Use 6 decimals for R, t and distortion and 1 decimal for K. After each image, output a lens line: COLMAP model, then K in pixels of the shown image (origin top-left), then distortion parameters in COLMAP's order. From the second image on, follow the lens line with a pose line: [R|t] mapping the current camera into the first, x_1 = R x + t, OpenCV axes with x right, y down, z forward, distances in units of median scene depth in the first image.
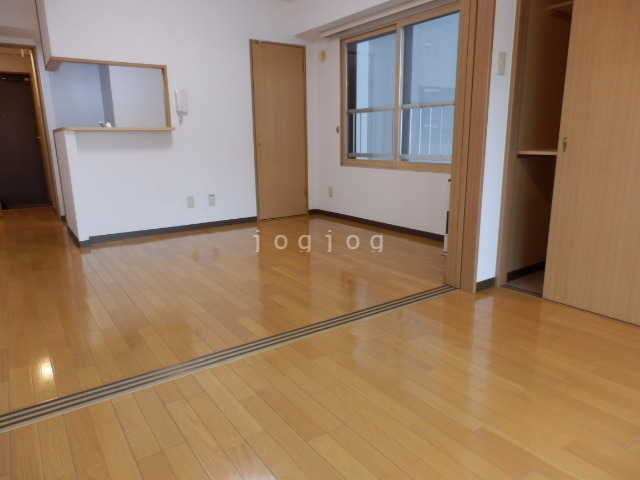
lens RADIAL K [[452.0, 0, 318.4], [0, 452.0, 251.3], [0, 0, 1]] dist [0.201120, -0.000110]
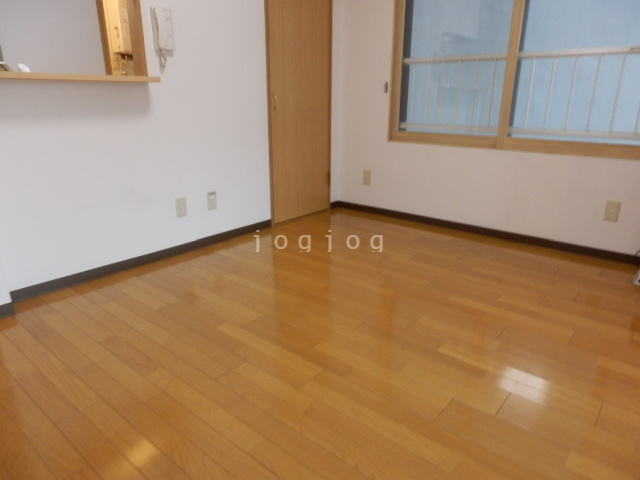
lens RADIAL K [[448.8, 0, 320.0], [0, 448.8, 240.0], [0, 0, 1]] dist [0.102113, 0.000588]
pose [[0.956785, -0.063484, 0.283783, -0.259199], [0.044559, 0.996361, 0.072658, -0.093353], [-0.287363, -0.056872, 0.956132, 0.368308]]
